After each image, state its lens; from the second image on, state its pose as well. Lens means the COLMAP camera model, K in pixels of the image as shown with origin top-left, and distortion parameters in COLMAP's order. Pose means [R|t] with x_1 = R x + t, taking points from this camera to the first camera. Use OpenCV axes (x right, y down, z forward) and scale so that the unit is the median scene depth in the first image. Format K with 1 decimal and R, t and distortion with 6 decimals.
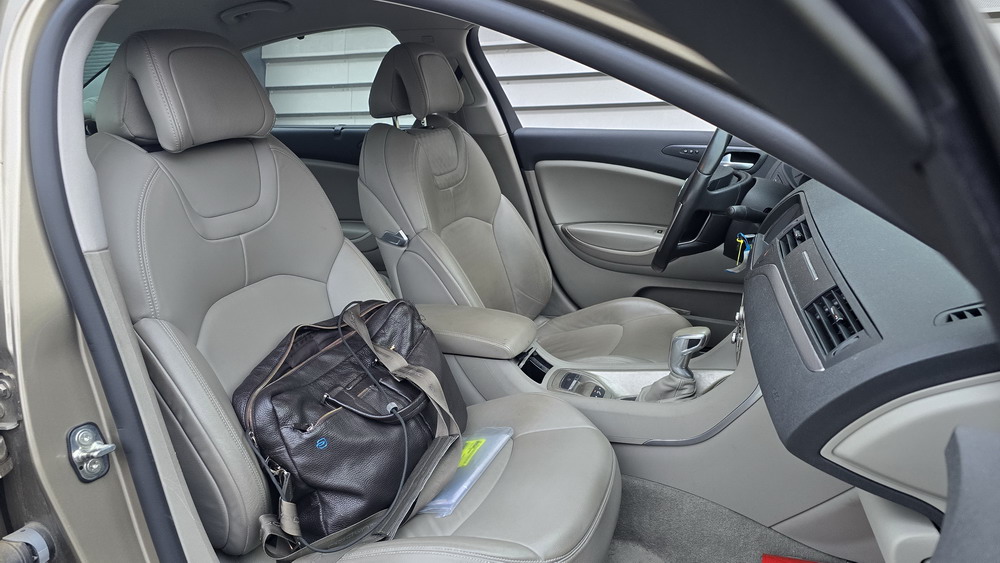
lens RADIAL K [[726.1, 0, 503.8], [0, 726.1, 290.2], [0, 0, 1]] dist [0.050632, -0.046362]
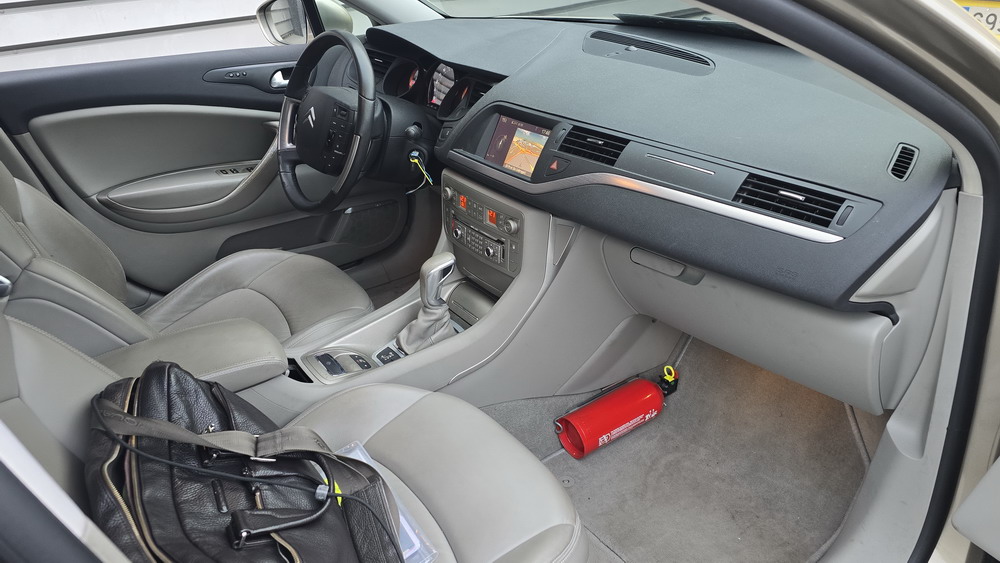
lens RADIAL K [[726.1, 0, 489.1], [0, 726.1, 267.2], [0, 0, 1]] dist [0.050632, -0.046362]
pose [[0.571069, -0.350072, 0.742516, -0.460958], [0.257495, 0.935251, 0.242901, -0.164861], [-0.779472, 0.052481, 0.624235, 0.341638]]
